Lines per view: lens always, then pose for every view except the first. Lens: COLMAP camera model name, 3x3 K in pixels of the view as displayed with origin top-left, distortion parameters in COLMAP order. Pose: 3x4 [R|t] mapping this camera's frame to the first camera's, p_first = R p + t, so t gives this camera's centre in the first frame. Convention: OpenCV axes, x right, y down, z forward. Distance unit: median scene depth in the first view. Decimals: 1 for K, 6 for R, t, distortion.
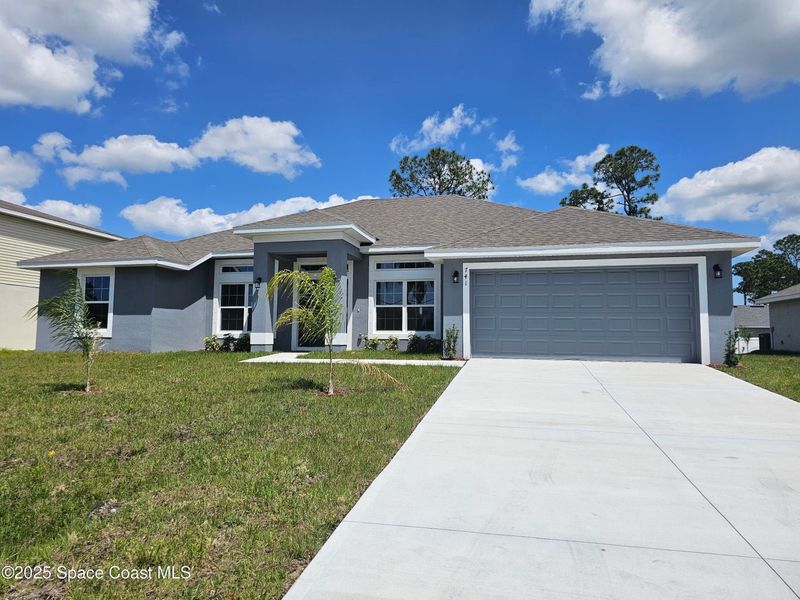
lens RADIAL K [[538.7, 0, 400.0], [0, 538.7, 300.0], [0, 0, 1]] dist [0.054715, 0.001051]
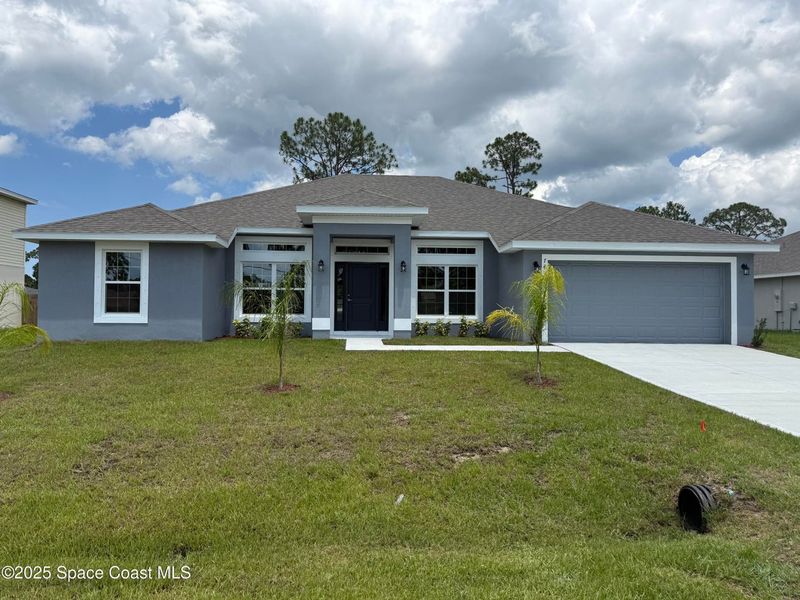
lens RADIAL K [[599.0, 0, 378.8], [0, 599.0, 288.6], [0, 0, 1]] dist [0.055355, -0.000436]
pose [[0.942762, 0.011496, 0.333267, -0.488394], [-0.021769, 0.999395, 0.027110, -0.020828], [-0.332754, -0.032813, 0.942442, -0.022028]]
